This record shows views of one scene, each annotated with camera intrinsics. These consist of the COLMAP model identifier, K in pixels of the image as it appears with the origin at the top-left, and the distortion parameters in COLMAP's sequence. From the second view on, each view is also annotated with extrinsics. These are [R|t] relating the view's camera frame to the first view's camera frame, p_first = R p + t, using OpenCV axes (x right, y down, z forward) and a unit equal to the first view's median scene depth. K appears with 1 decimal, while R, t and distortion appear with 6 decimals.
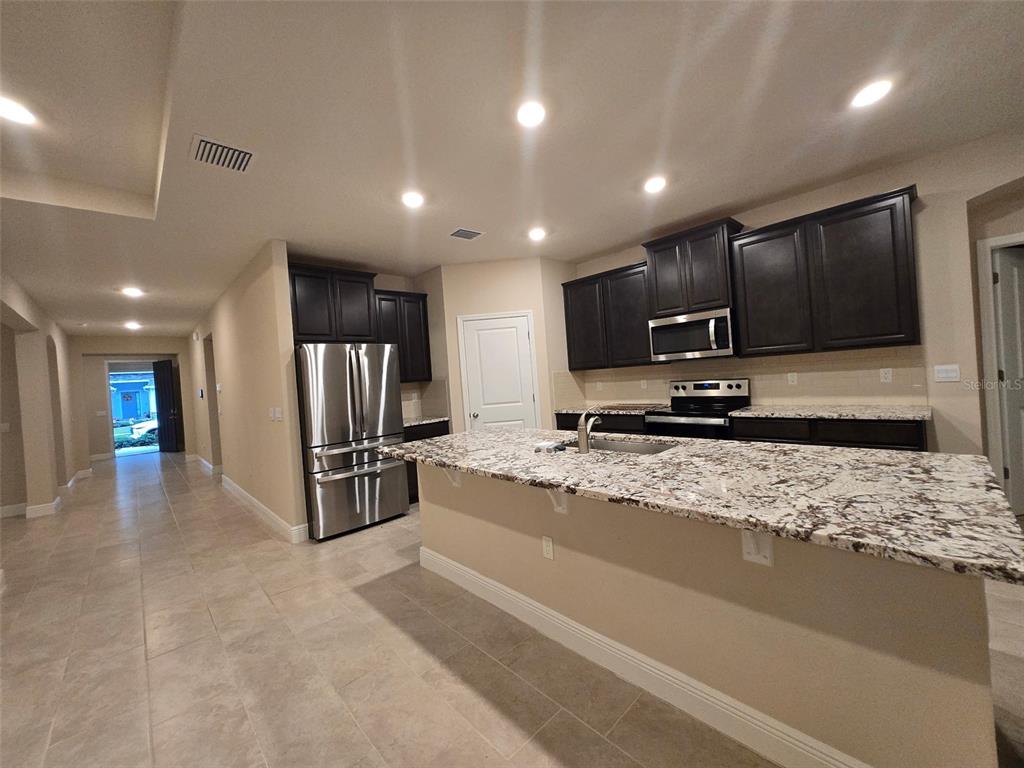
lens RADIAL K [[401.5, 0, 511.0], [0, 401.5, 379.1], [0, 0, 1]] dist [-0.000139, -0.000154]
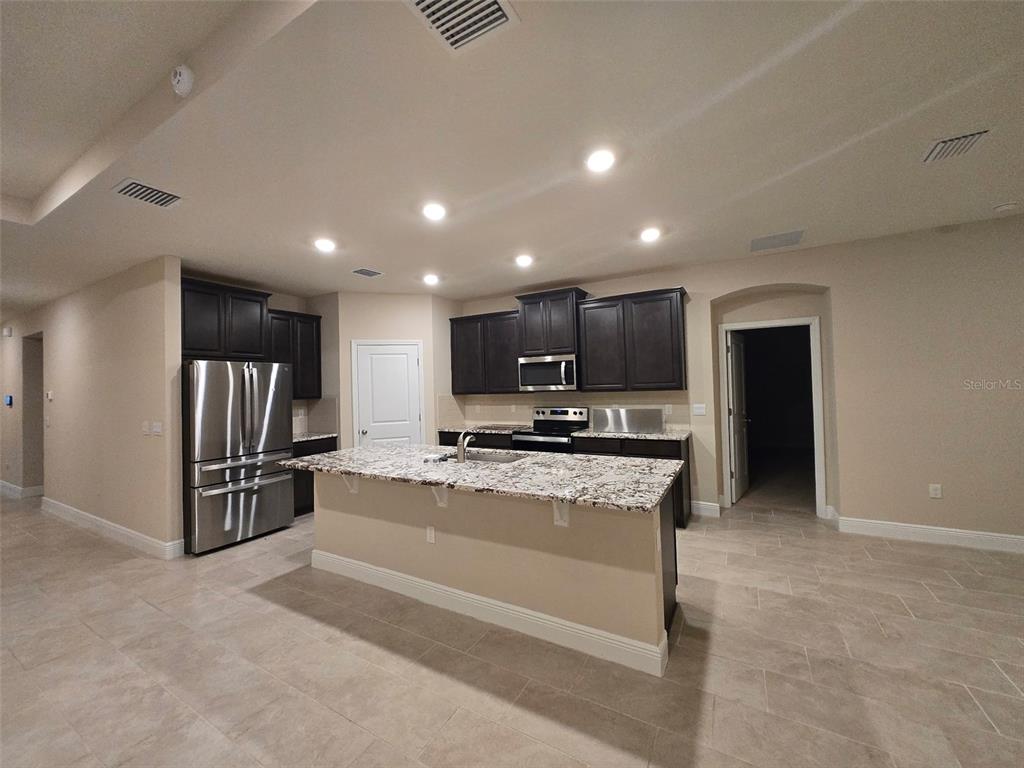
lens RADIAL K [[401.5, 0, 511.4], [0, 401.5, 378.5], [0, 0, 1]] dist [-0.000139, -0.000154]
pose [[0.956868, 0.052844, 0.285676, -0.036855], [-0.040271, 0.997951, -0.049712, -0.024094], [-0.287717, 0.036064, 0.957036, -0.225885]]
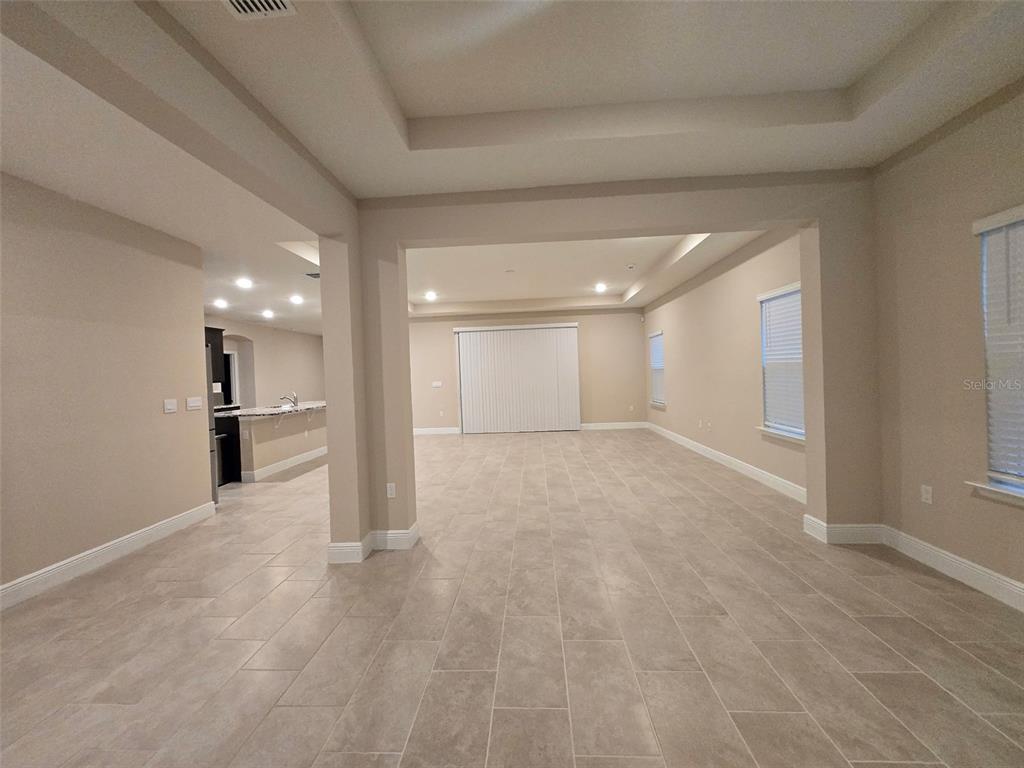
lens RADIAL K [[401.5, 0, 513.3], [0, 401.5, 381.8], [0, 0, 1]] dist [-0.000139, -0.000154]
pose [[-0.683283, 0.081049, 0.725641, -2.137380], [0.086110, 0.995830, -0.030144, 0.152471], [-0.725058, 0.041888, -0.687413, 1.245359]]
